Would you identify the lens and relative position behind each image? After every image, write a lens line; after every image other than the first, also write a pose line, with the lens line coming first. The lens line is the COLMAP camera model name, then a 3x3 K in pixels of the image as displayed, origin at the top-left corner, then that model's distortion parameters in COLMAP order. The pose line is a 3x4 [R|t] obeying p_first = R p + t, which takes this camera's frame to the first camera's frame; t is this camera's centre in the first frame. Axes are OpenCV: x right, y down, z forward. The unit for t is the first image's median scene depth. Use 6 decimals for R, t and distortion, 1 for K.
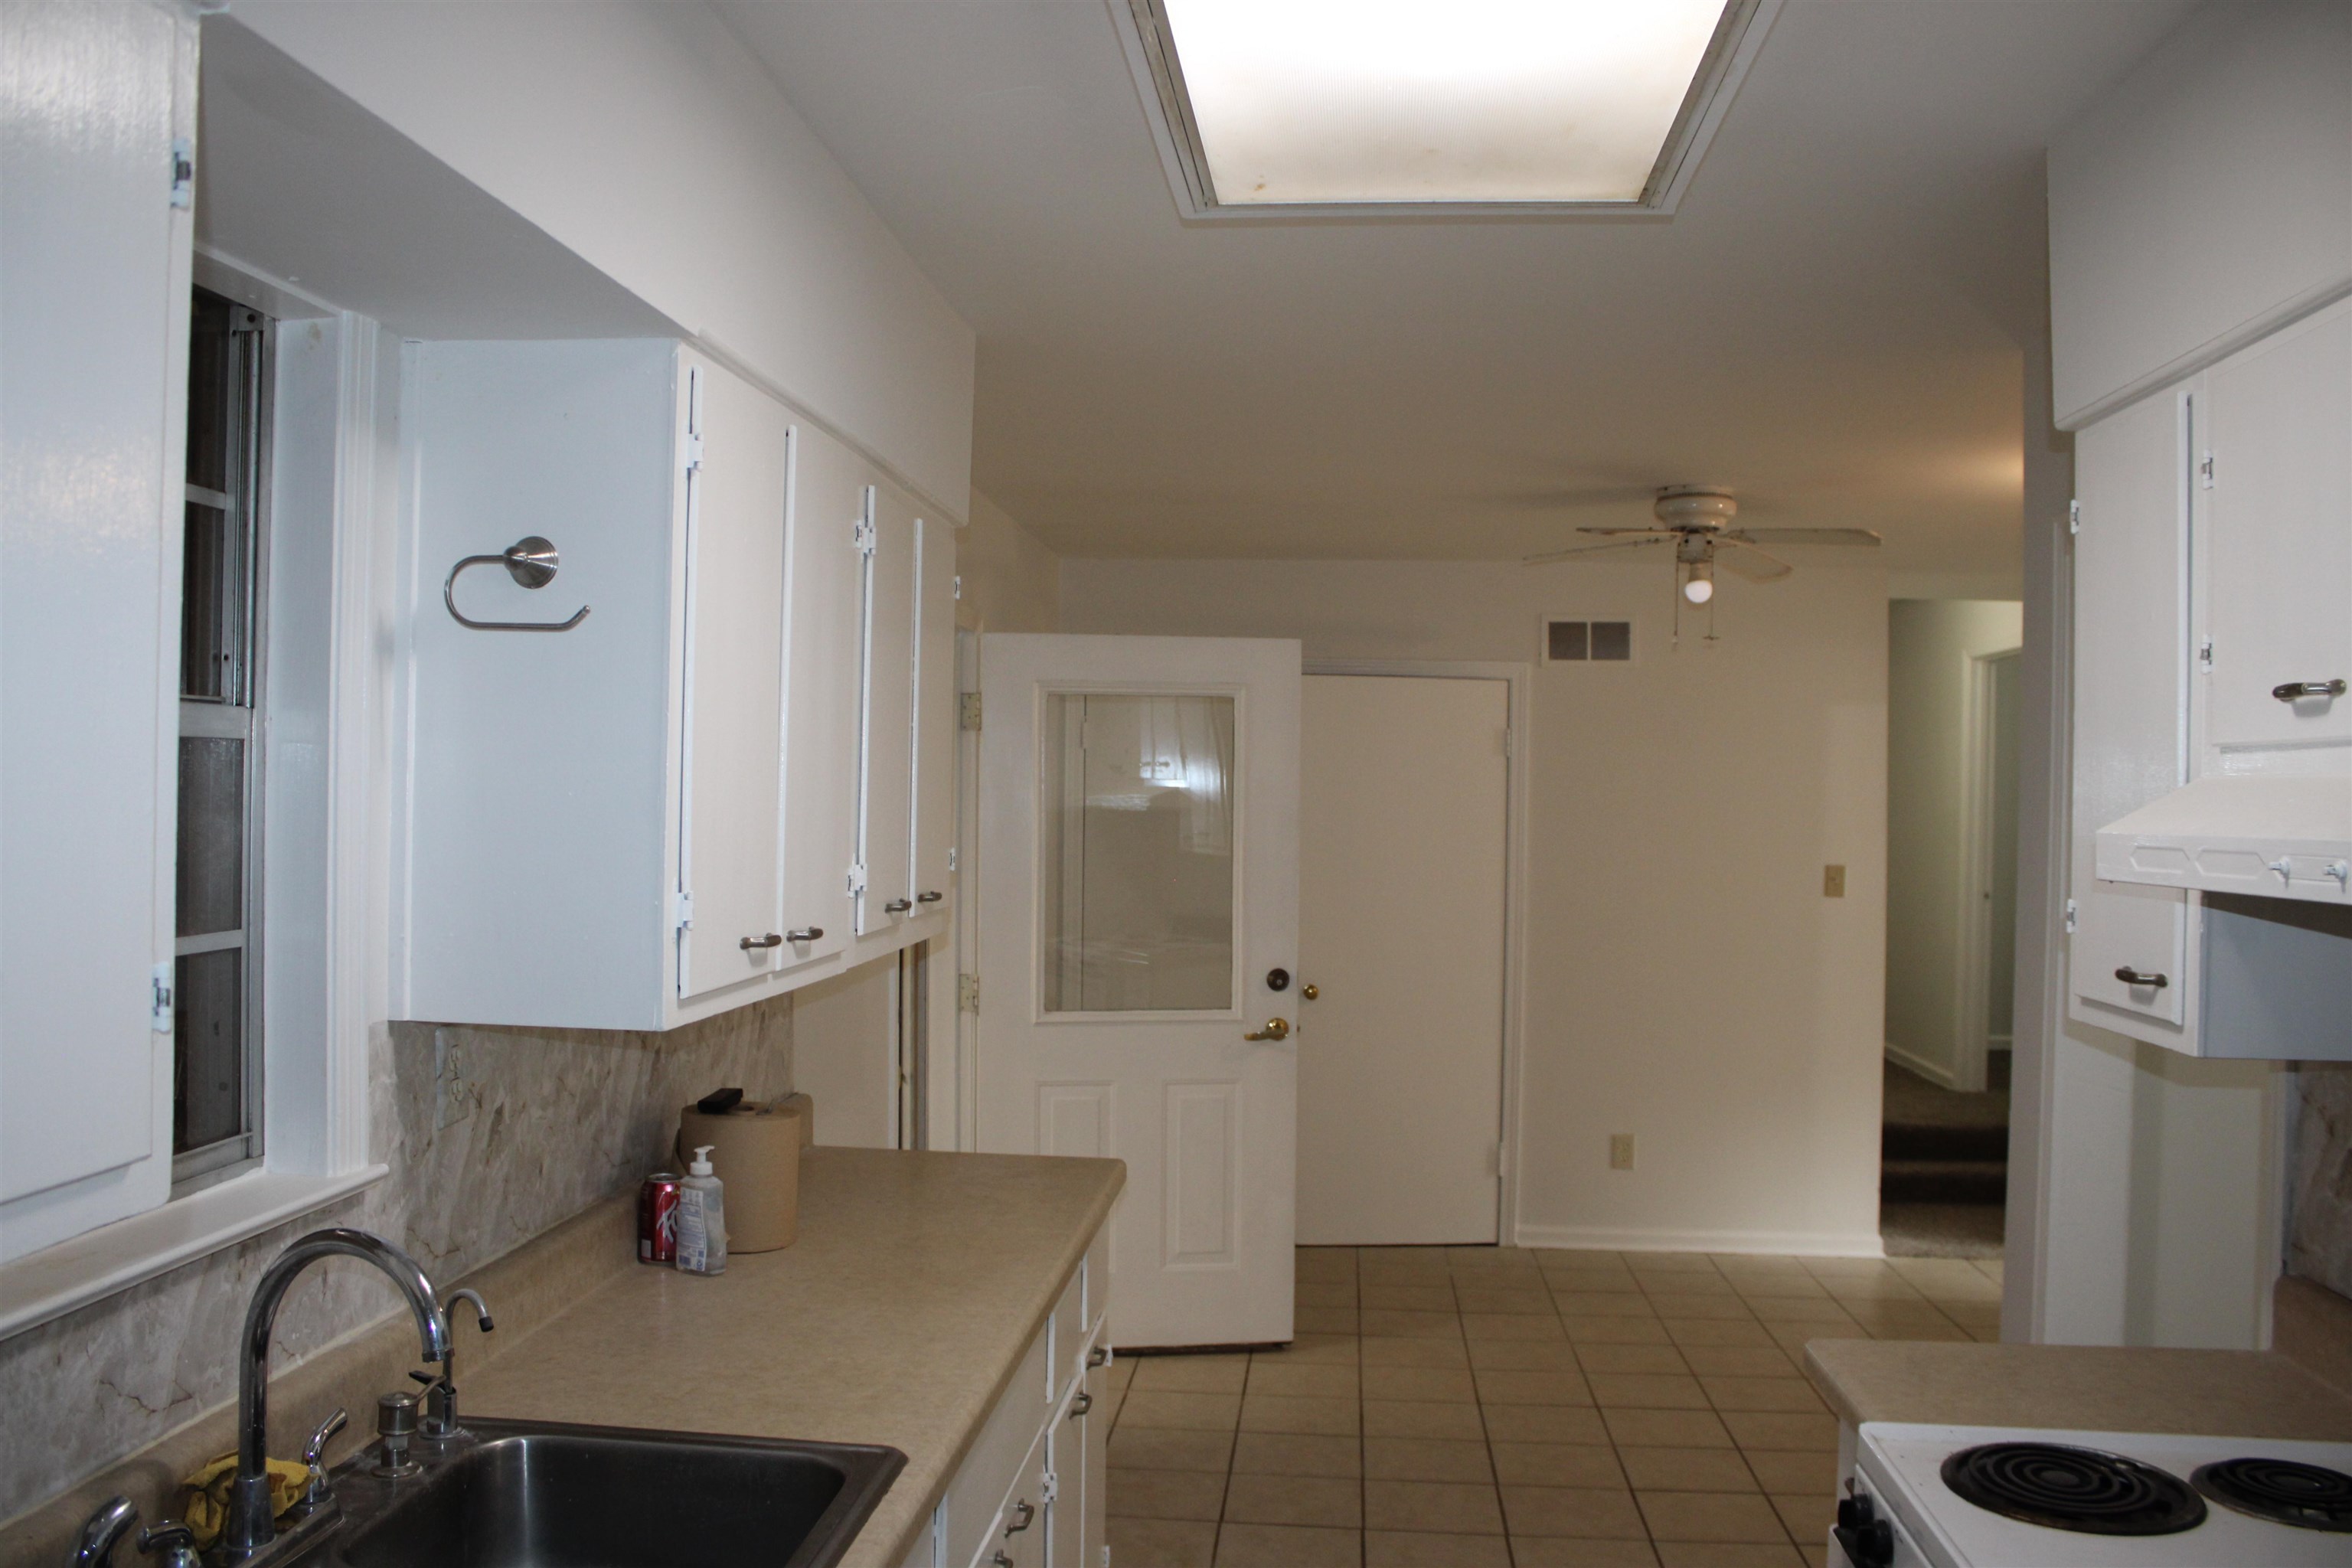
lens RADIAL K [[1948.0, 0, 1179.4], [0, 1948.0, 783.1], [0, 0, 1]] dist [-0.160650, 0.134053]
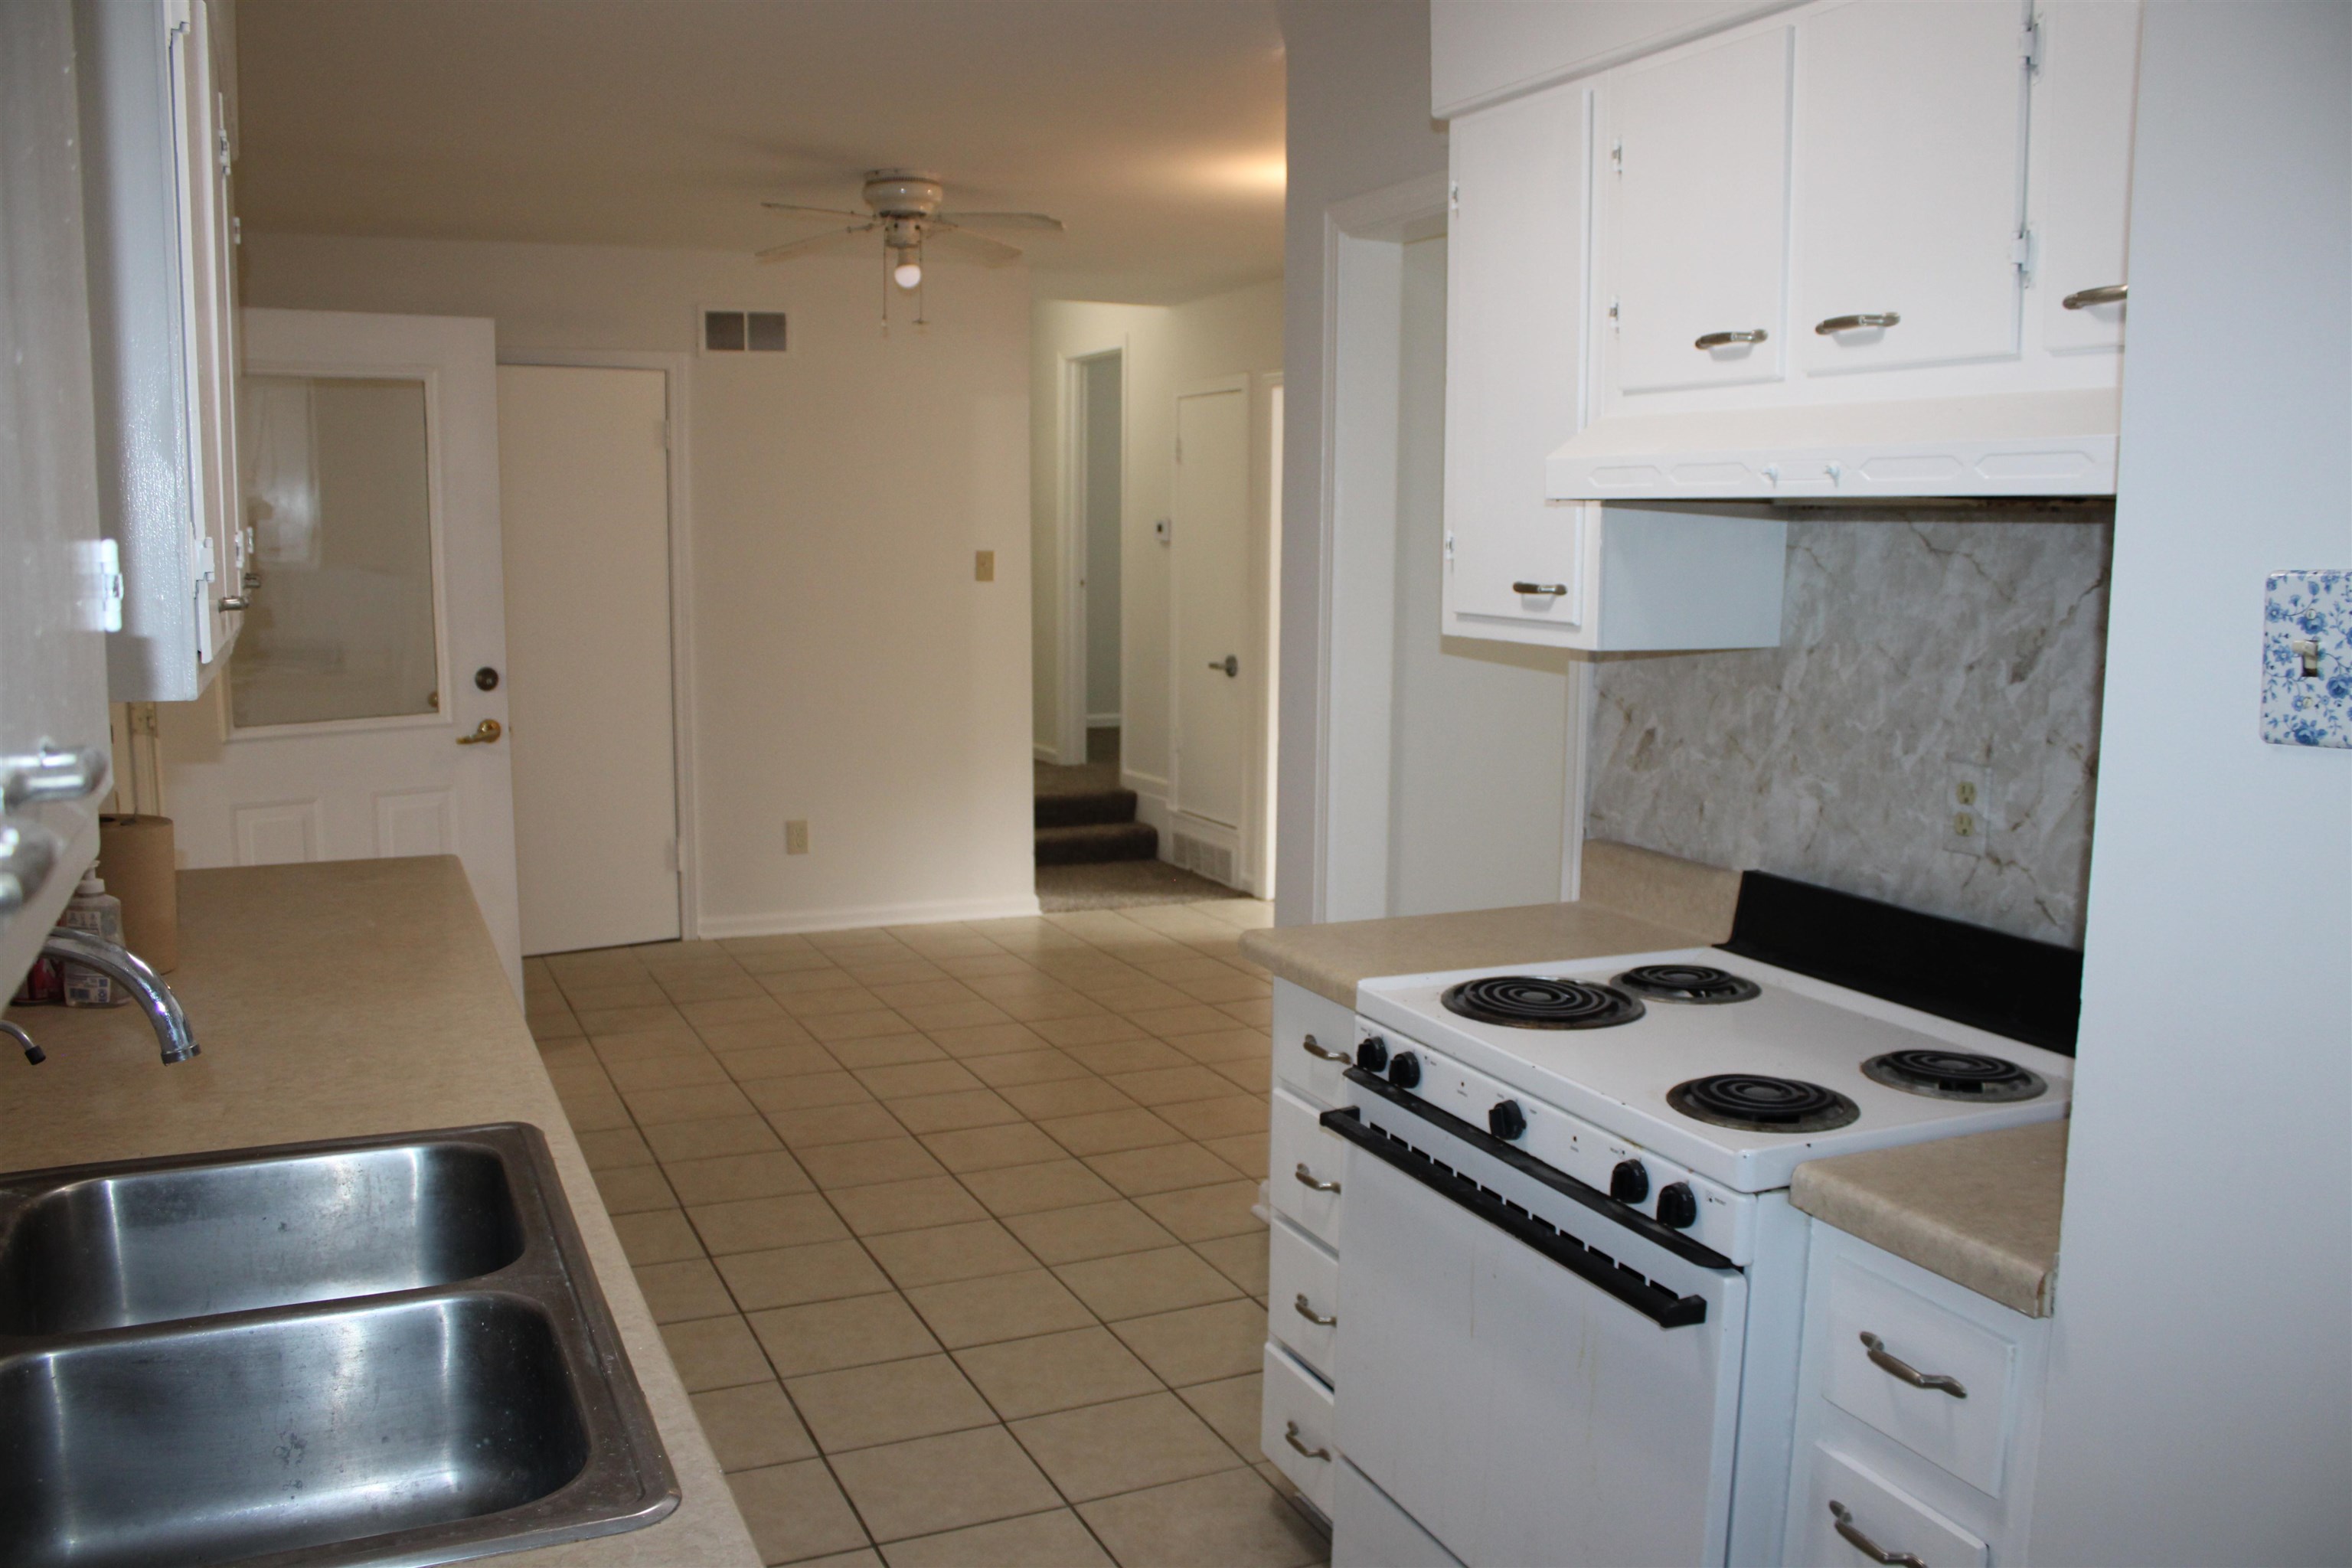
lens RADIAL K [[1948.0, 0, 1174.4], [0, 1948.0, 774.3], [0, 0, 1]] dist [-0.160650, 0.134053]
pose [[0.872014, -0.076911, 0.483400, -0.220379], [0.008616, 0.989837, 0.141945, 0.033367], [-0.489404, -0.119613, 0.863815, 0.032966]]
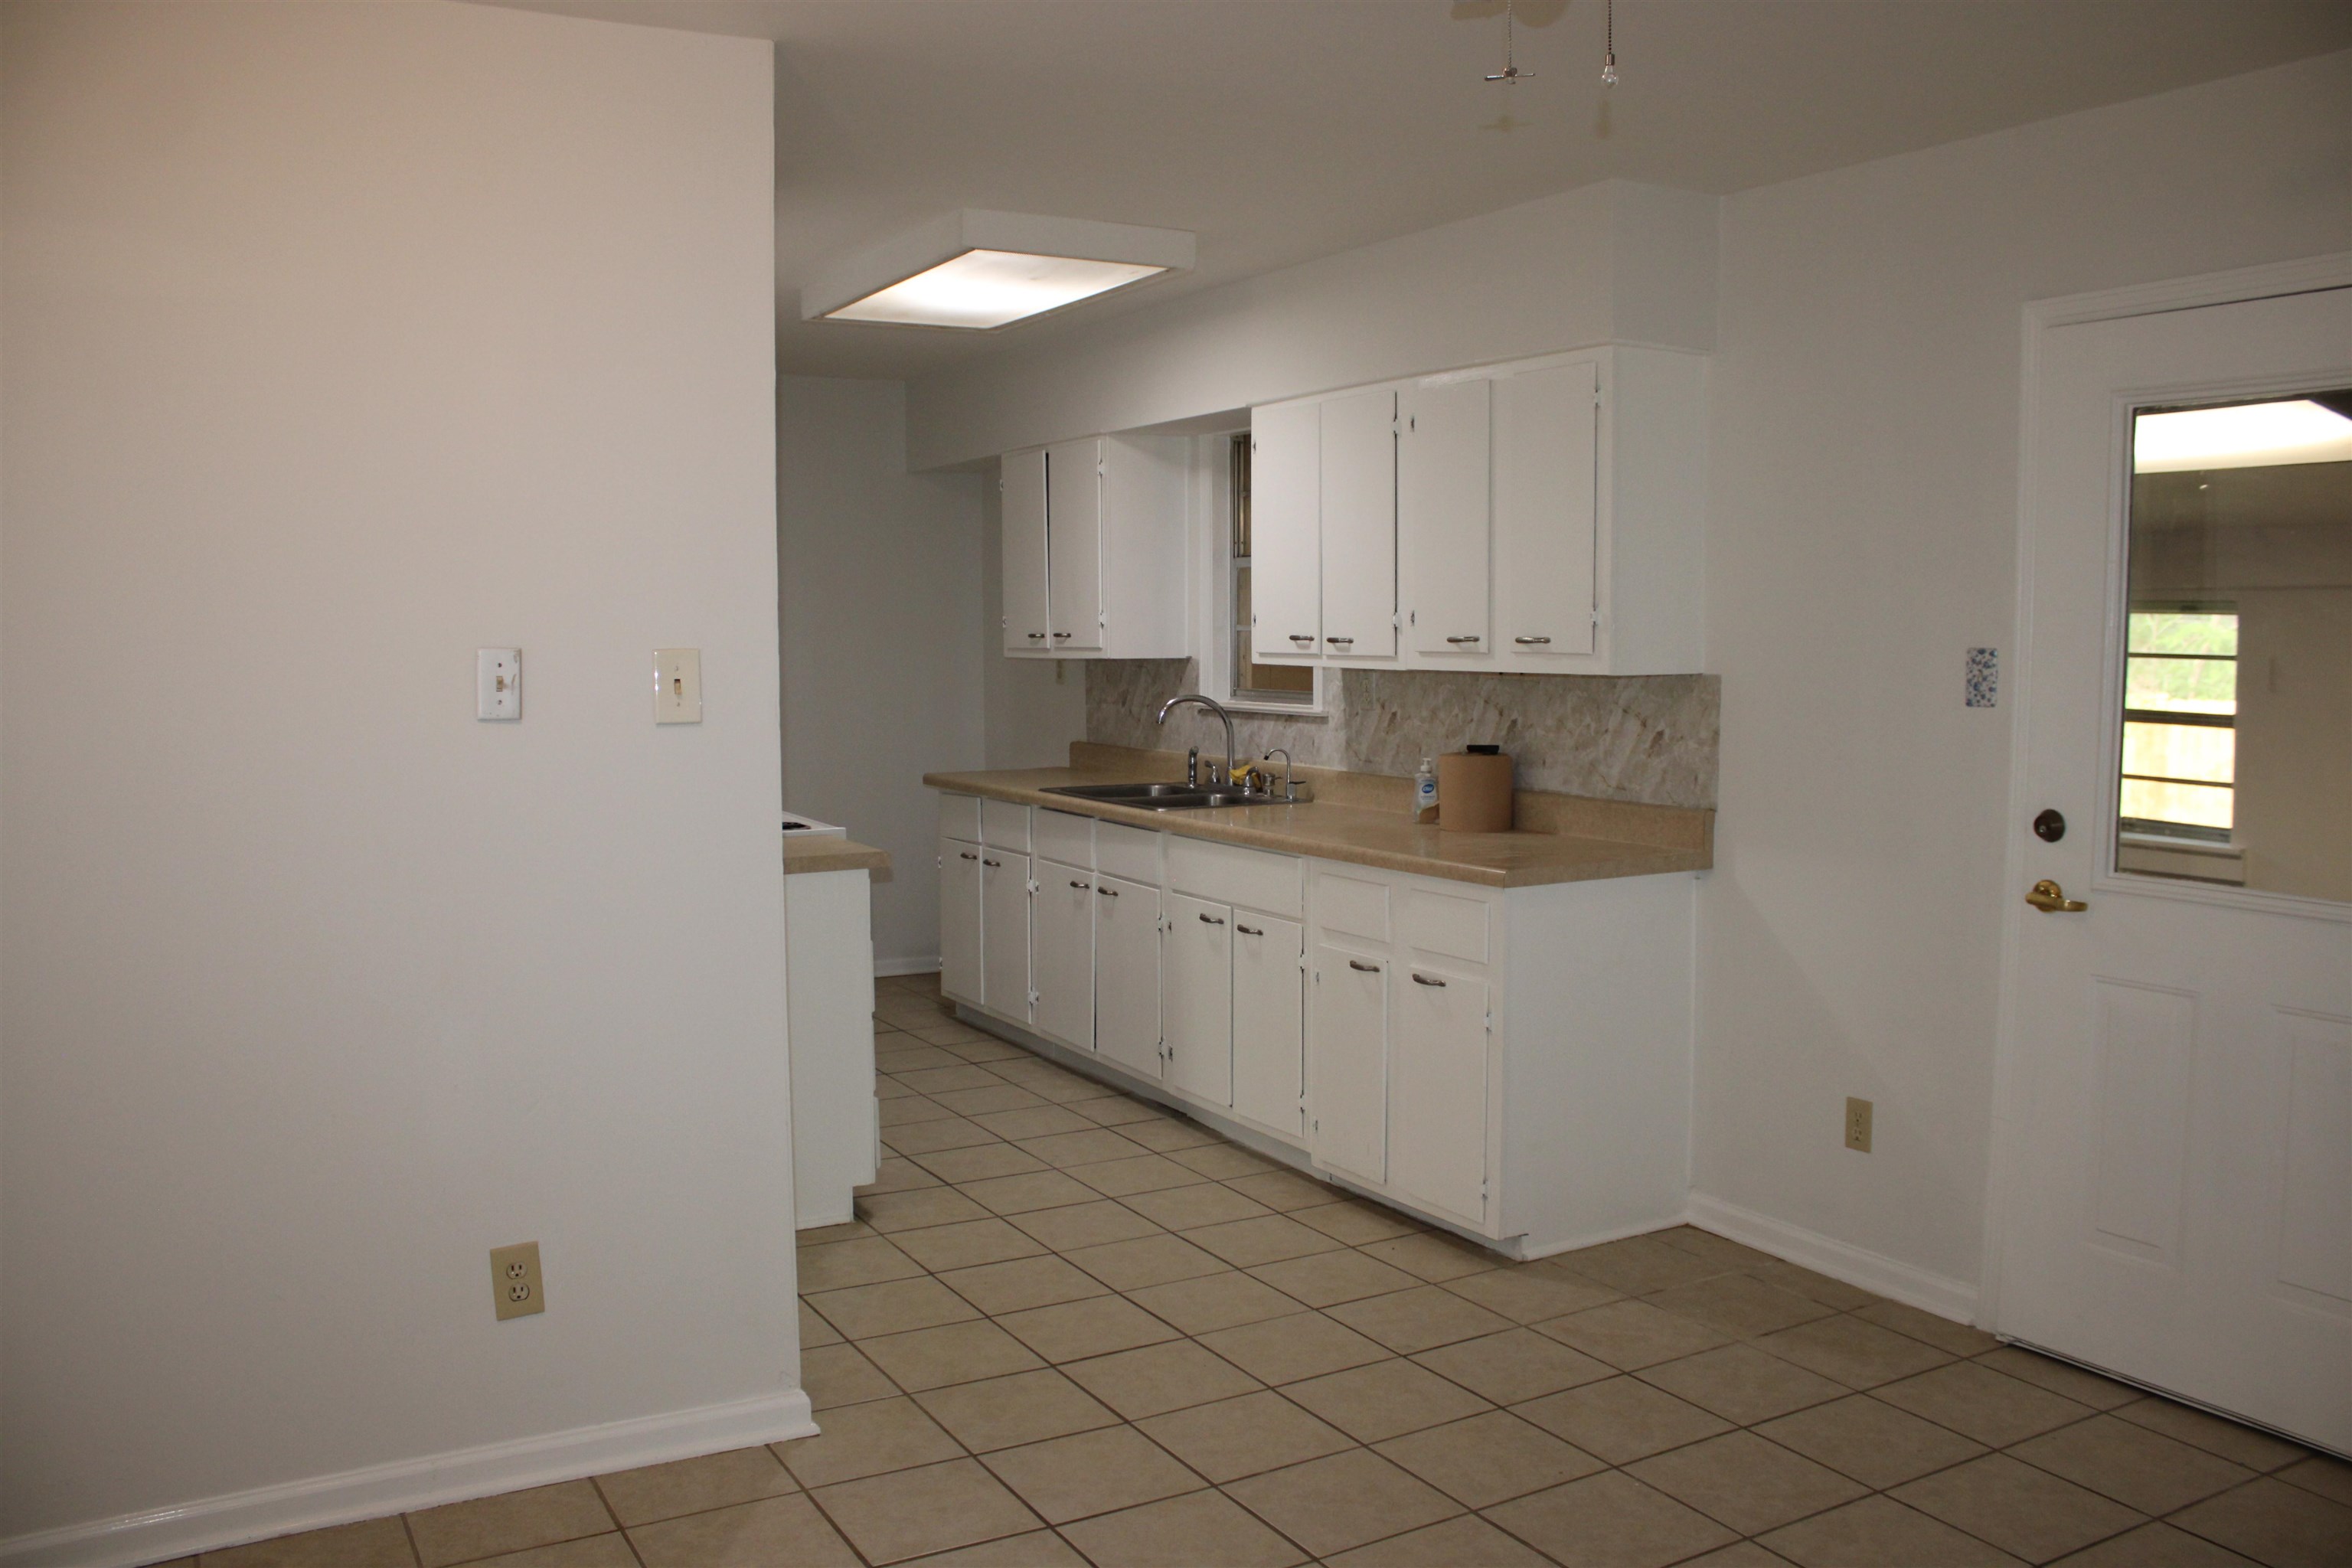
lens RADIAL K [[1948.0, 0, 1176.2], [0, 1948.0, 784.9], [0, 0, 1]] dist [-0.160650, 0.134053]
pose [[-0.825182, 0.031573, -0.563984, 1.019570], [-0.009878, 0.997477, 0.070294, 0.080091], [0.564781, 0.063577, -0.822788, 2.379024]]
